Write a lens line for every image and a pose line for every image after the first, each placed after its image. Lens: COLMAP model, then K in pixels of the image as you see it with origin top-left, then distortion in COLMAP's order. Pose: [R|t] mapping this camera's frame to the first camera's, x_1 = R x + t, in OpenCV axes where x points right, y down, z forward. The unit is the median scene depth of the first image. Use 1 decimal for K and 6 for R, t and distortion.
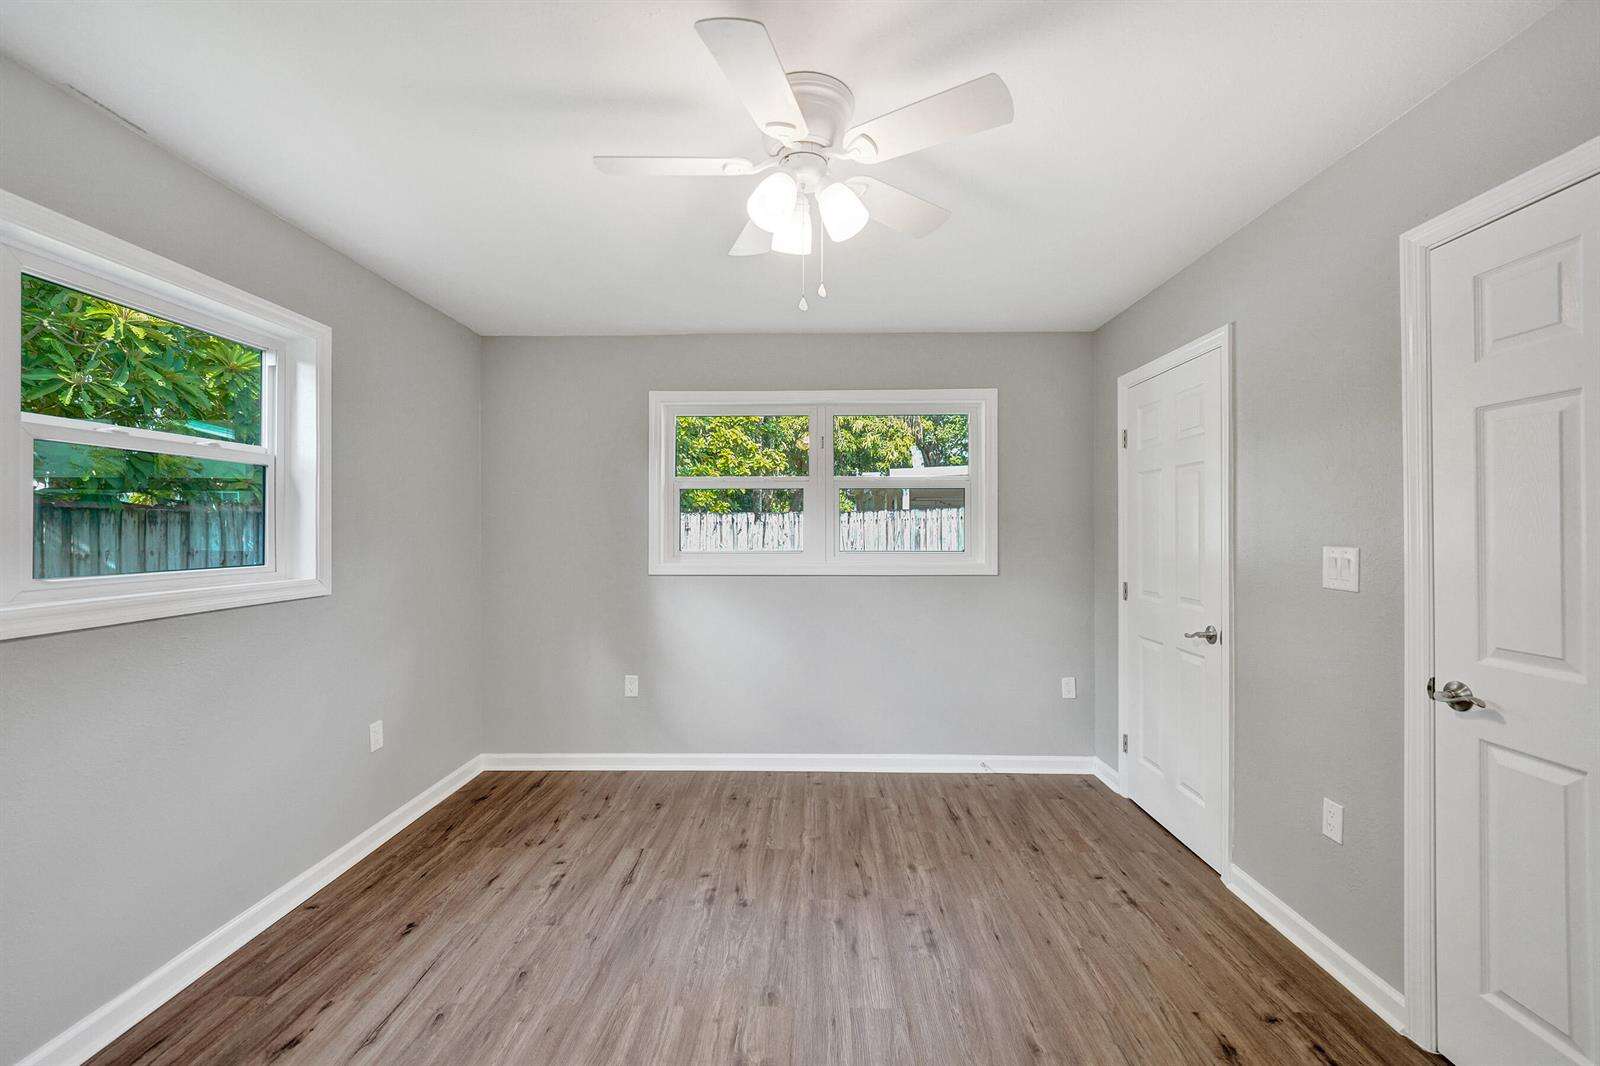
lens RADIAL K [[646.0, 0, 796.4], [0, 646.0, 529.7], [0, 0, 1]] dist [-0.008647, -0.000034]
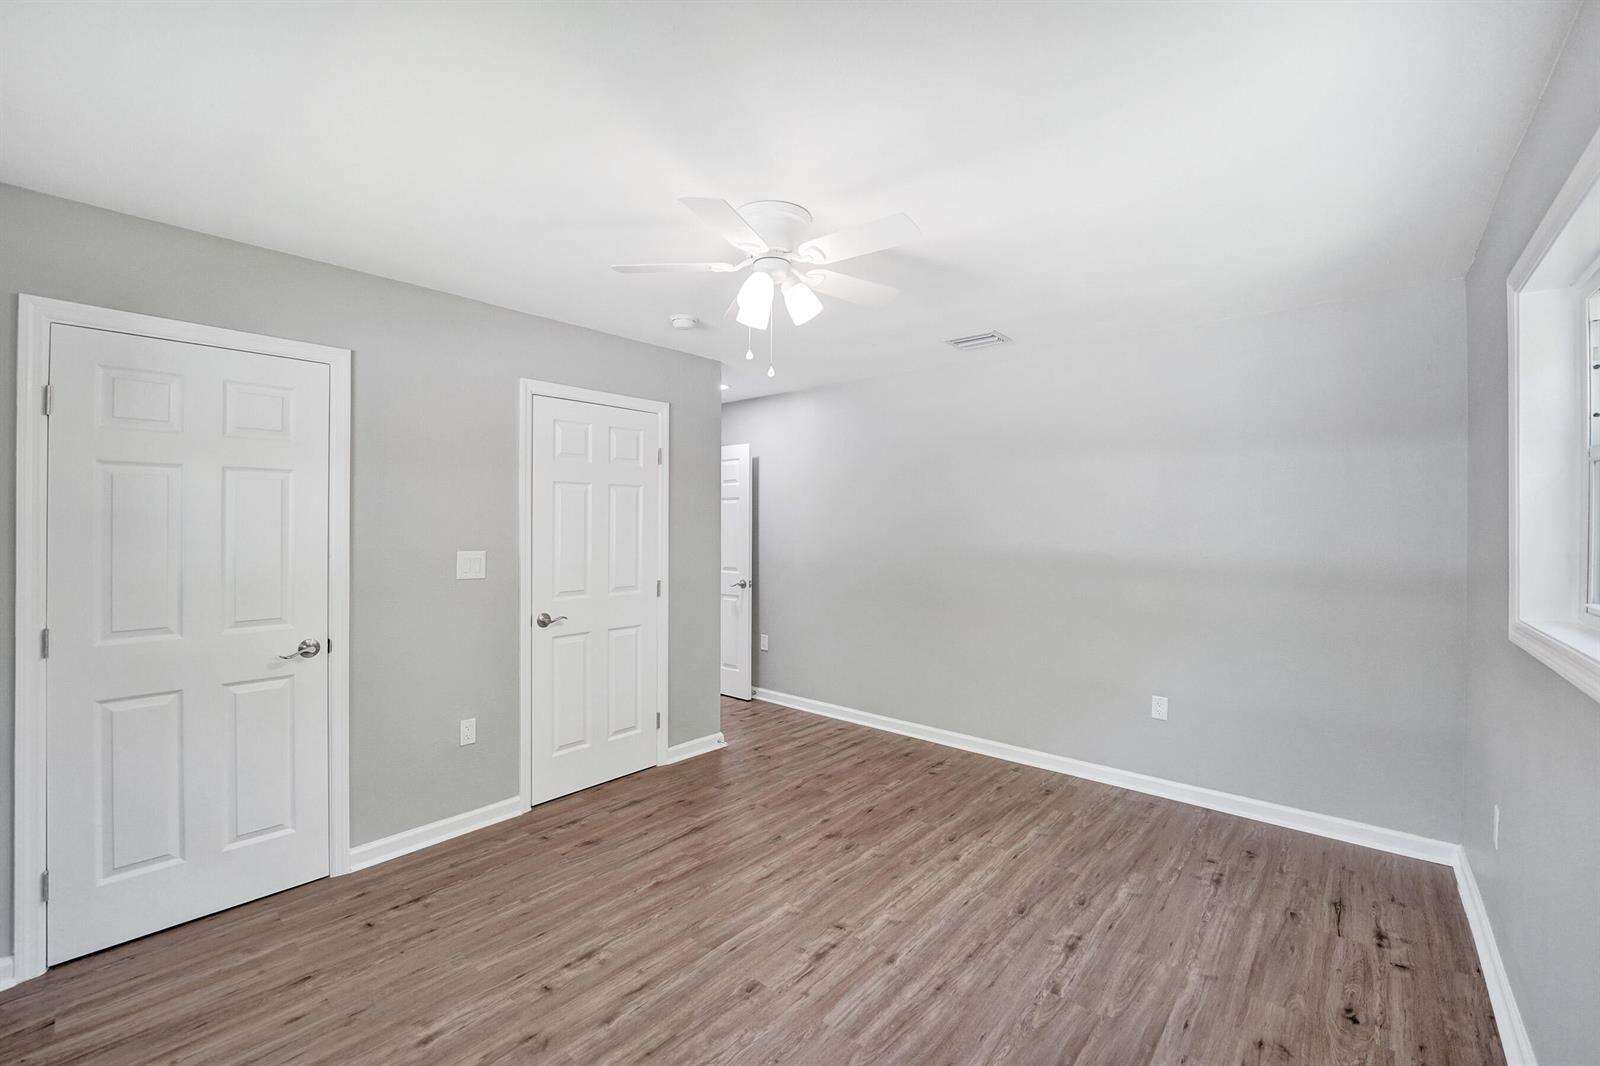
lens RADIAL K [[676.5, 0, 783.9], [0, 676.5, 526.6], [0, 0, 1]] dist [-0.021872, 0.000433]
pose [[-0.760571, -0.001509, 0.649253, -0.533436], [-0.001647, 0.999999, 0.000395, -0.023035], [-0.649253, -0.000769, -0.760572, 1.209532]]
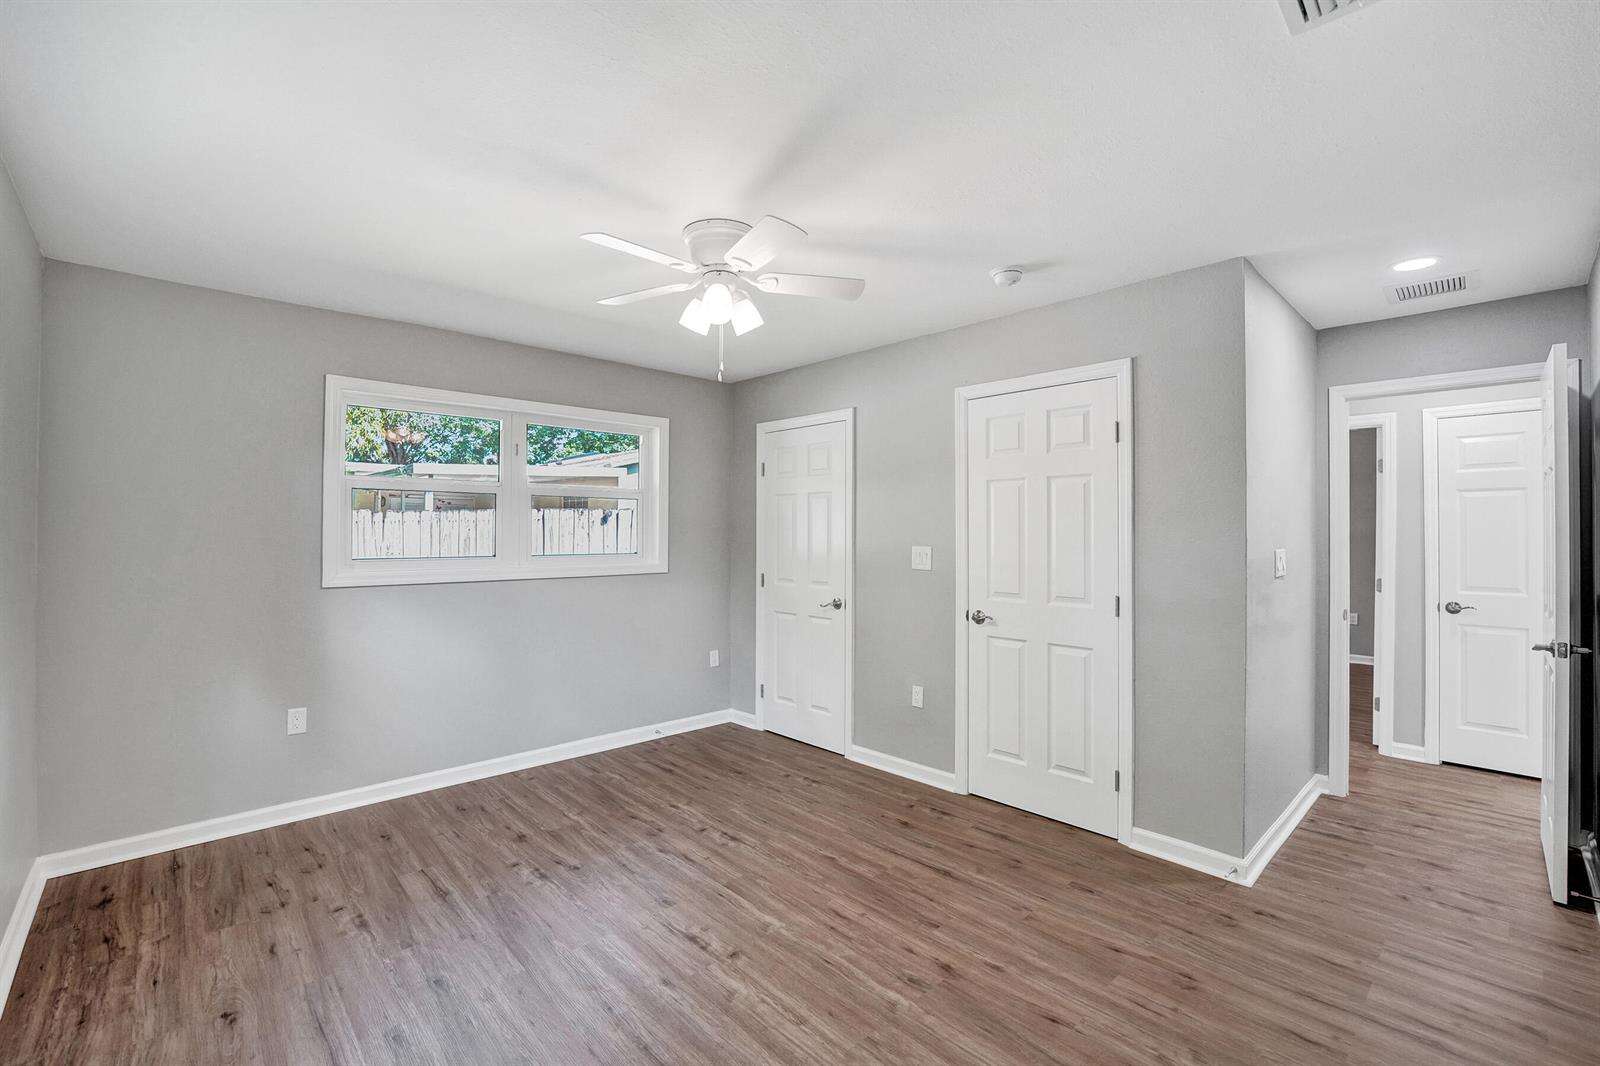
lens RADIAL K [[676.5, 0, 783.9], [0, 676.5, 526.6], [0, 0, 1]] dist [-0.021872, 0.000433]
pose [[0.724809, 0.008983, 0.688891, -0.535210], [-0.004249, 0.999954, -0.008568, -0.007656], [-0.688937, 0.003283, 0.724814, -0.090596]]
